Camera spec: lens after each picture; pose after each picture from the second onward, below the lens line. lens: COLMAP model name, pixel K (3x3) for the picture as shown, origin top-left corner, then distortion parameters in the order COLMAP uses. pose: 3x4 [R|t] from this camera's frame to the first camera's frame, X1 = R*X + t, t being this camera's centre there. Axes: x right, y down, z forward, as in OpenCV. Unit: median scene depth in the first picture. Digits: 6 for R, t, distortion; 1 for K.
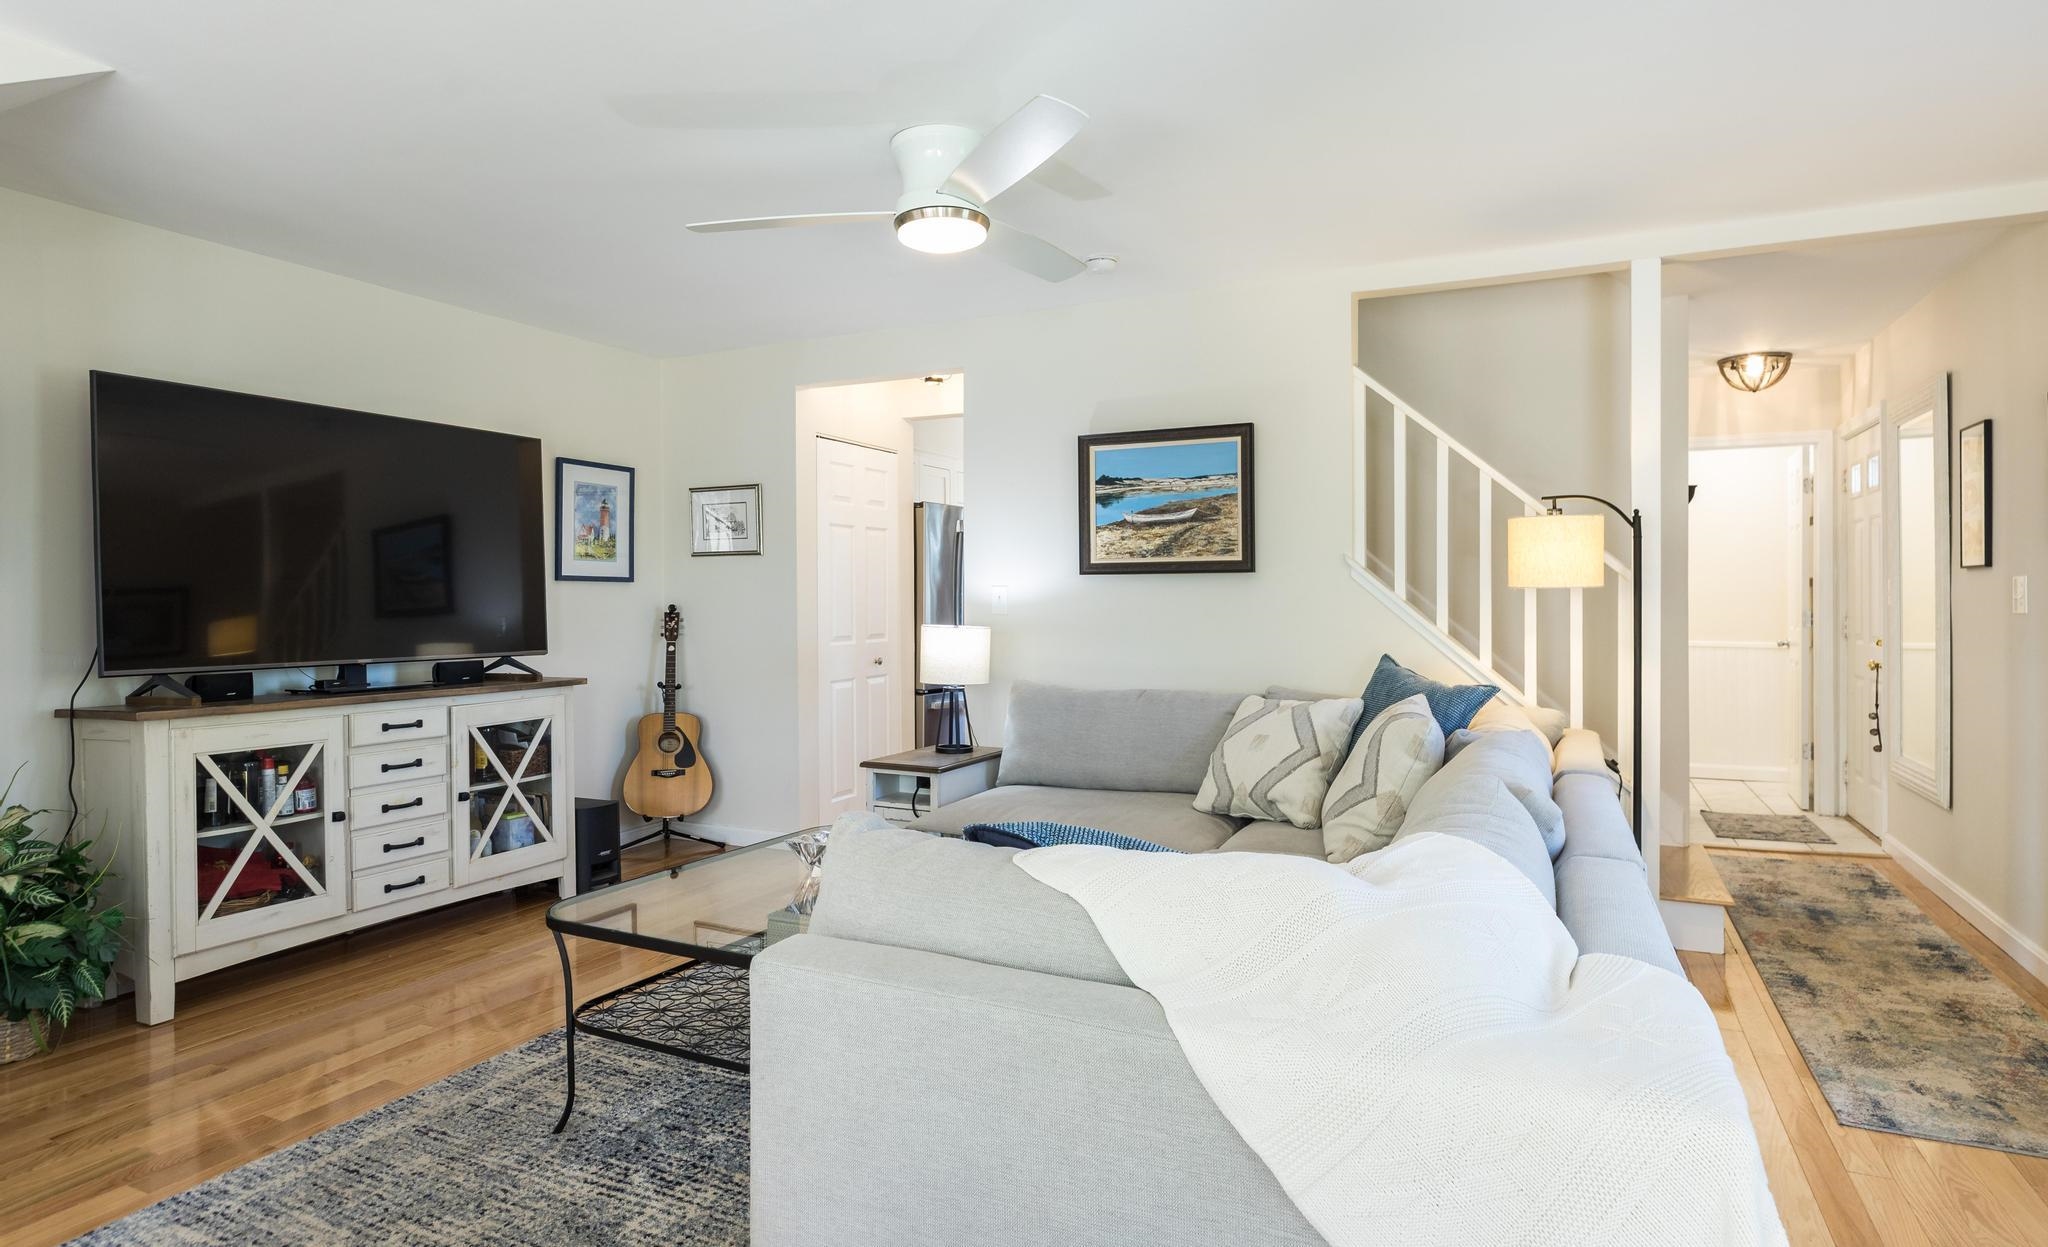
lens RADIAL K [[1118.6, 0, 1024.0], [0, 1118.6, 623.5], [0, 0, 1]] dist [0.001451, 0.000108]
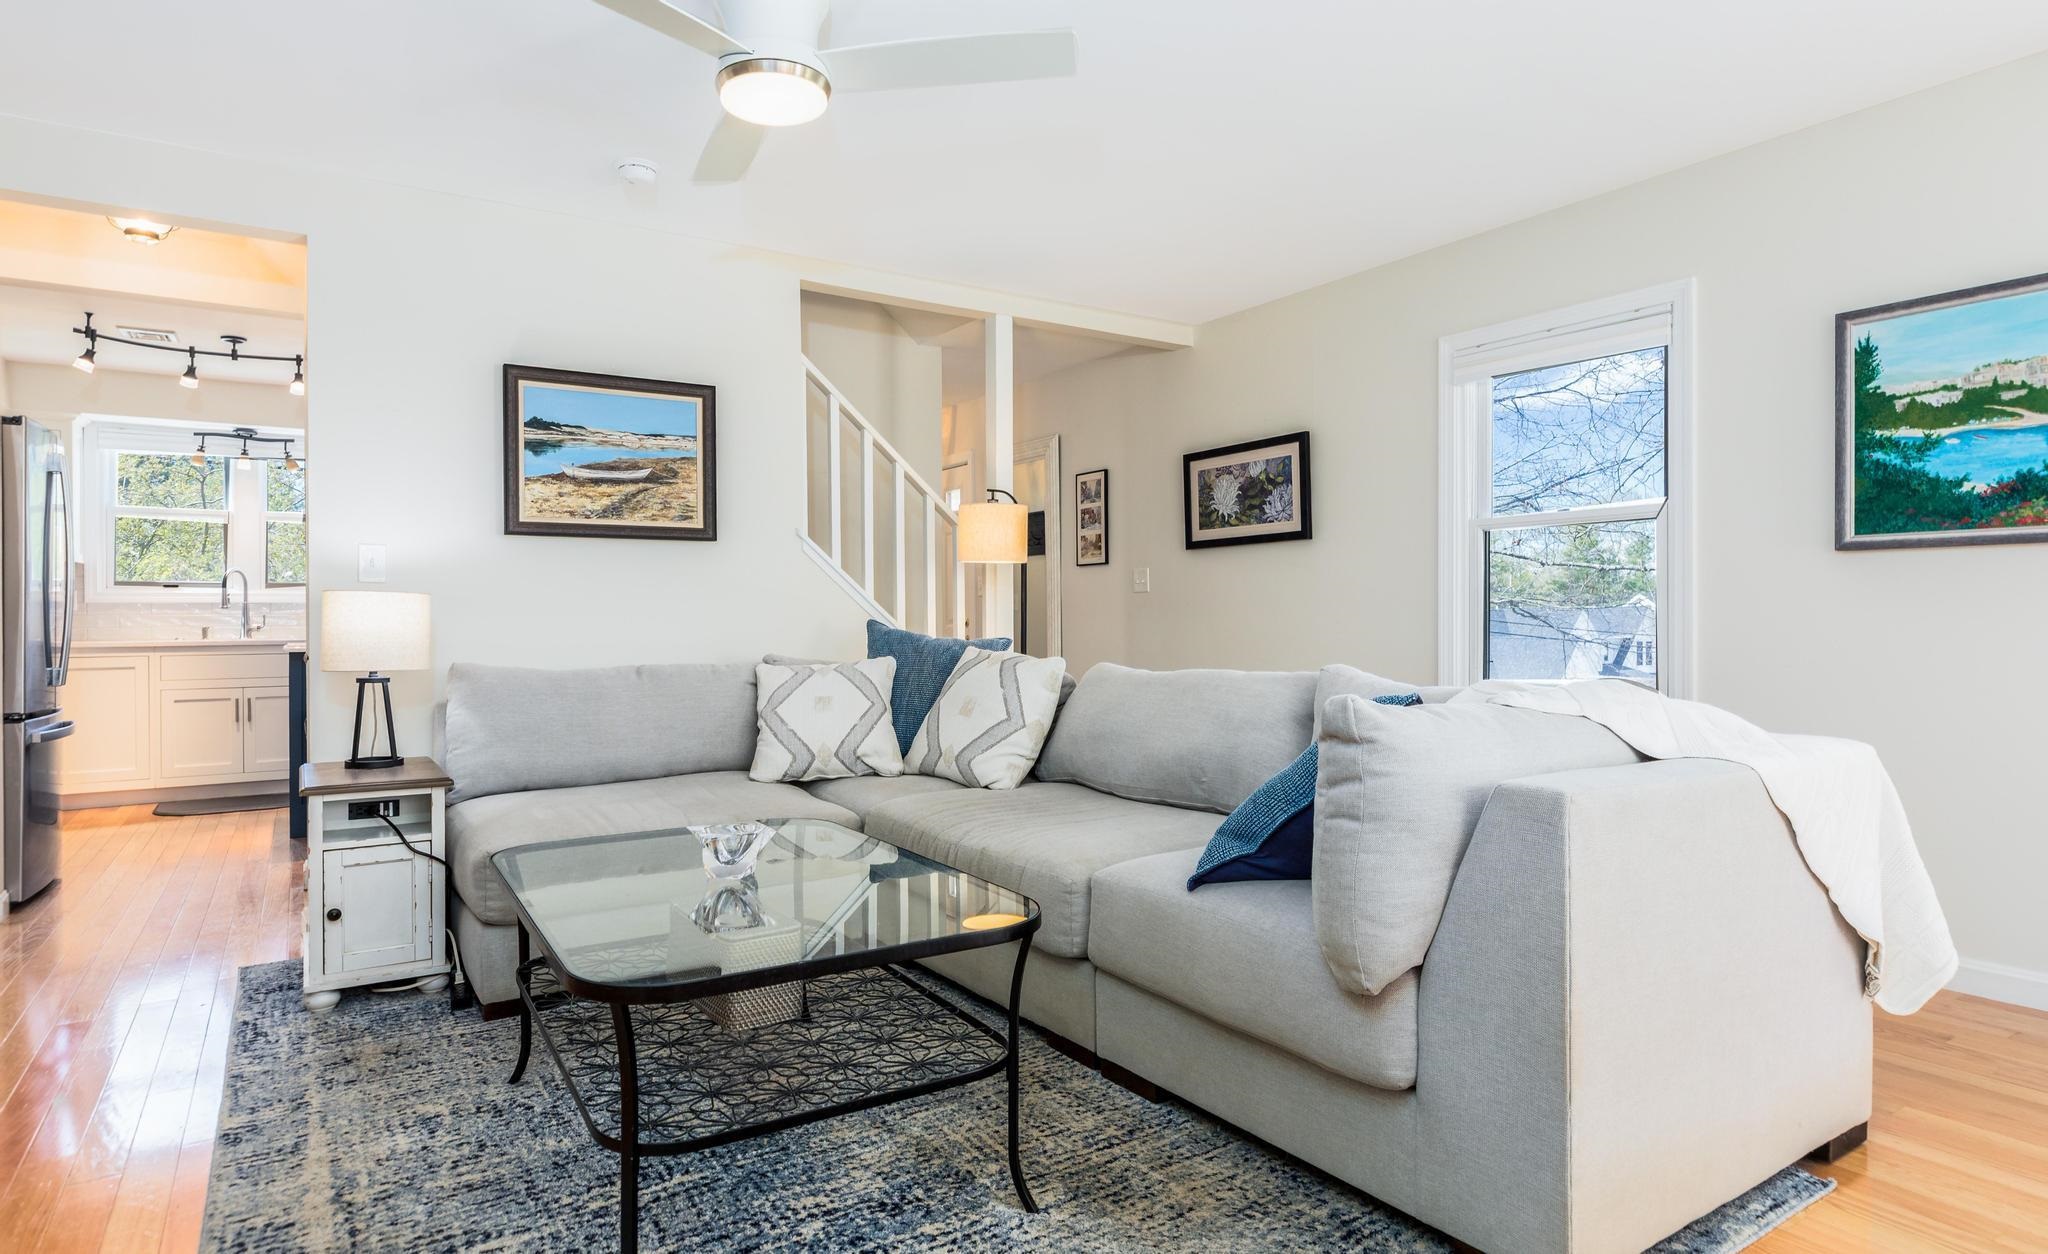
lens RADIAL K [[1107.7, 0, 1024.0], [0, 1107.7, 627.0], [0, 0, 1]] dist [0.001243, -0.000413]
pose [[0.511322, -0.012066, 0.859304, -0.469853], [0.021946, 0.999759, 0.000979, 0.032641], [-0.859109, 0.018358, 0.511464, 0.273123]]
